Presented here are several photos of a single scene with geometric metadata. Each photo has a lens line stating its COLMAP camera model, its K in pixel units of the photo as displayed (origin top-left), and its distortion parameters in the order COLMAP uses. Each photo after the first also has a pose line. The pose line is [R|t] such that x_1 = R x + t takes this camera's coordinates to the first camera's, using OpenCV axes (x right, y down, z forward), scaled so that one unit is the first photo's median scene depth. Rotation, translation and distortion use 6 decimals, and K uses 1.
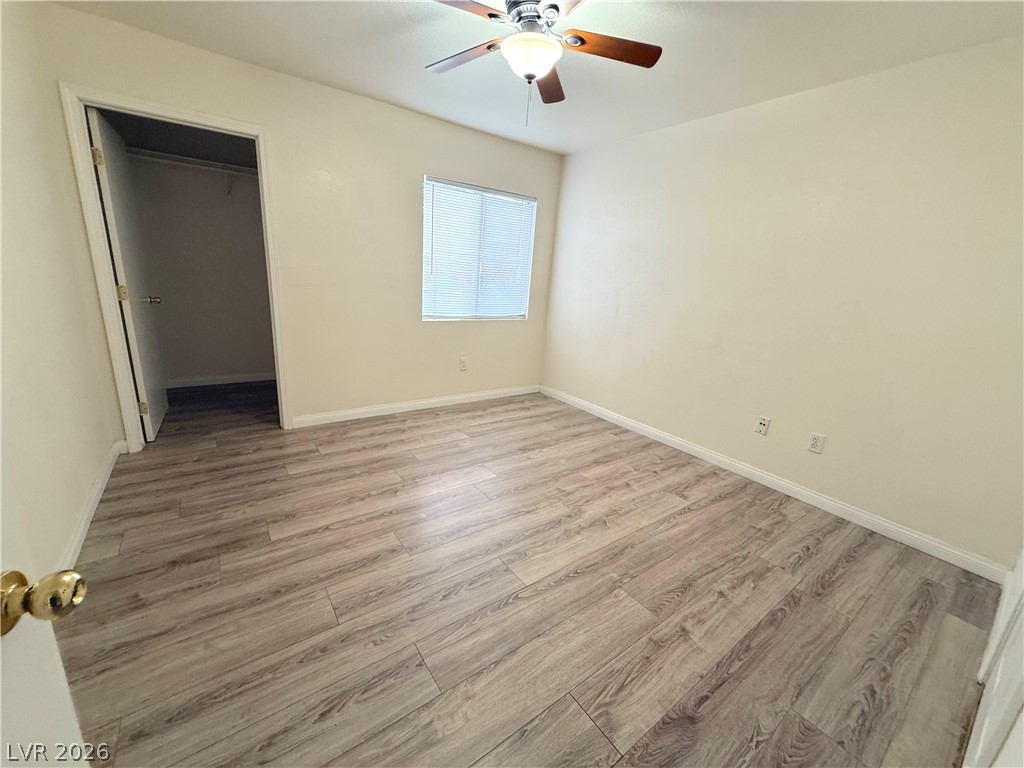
lens RADIAL K [[406.2, 0, 512.0], [0, 406.2, 384.0], [0, 0, 1]] dist [0.001607, 0.000276]
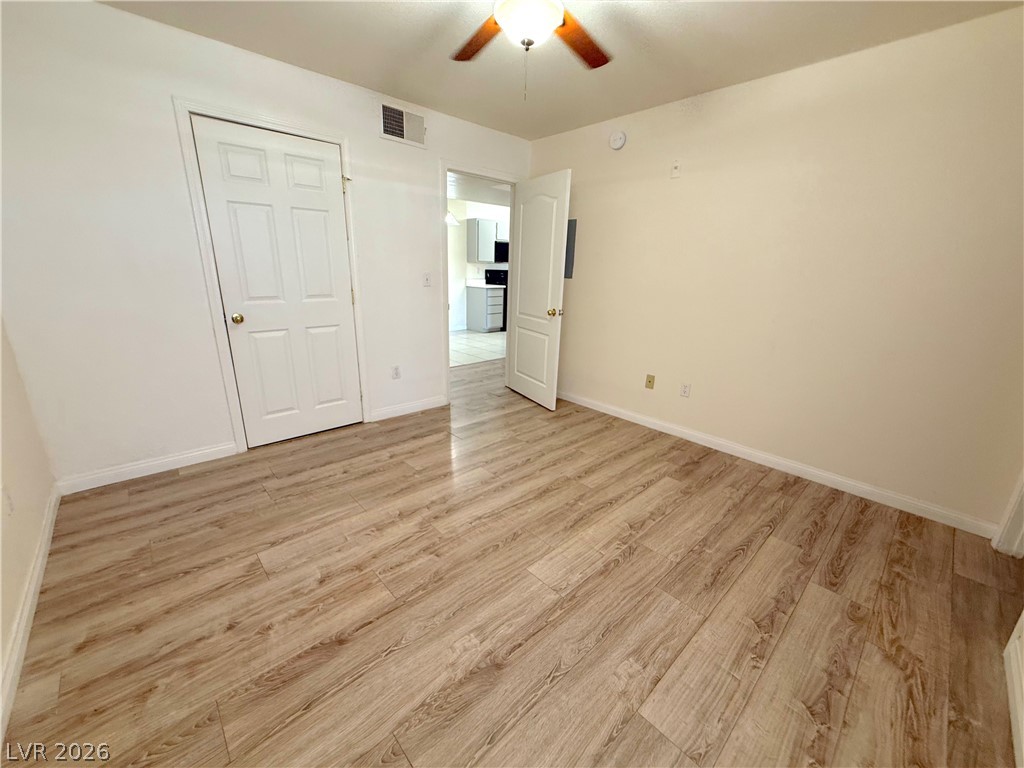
lens RADIAL K [[406.2, 0, 512.0], [0, 406.2, 384.0], [0, 0, 1]] dist [0.001607, 0.000276]
pose [[-0.988265, -0.059188, -0.140818, 0.117146], [-0.123650, 0.851249, 0.509985, -0.432893], [0.089686, 0.521413, -0.848578, 1.631208]]
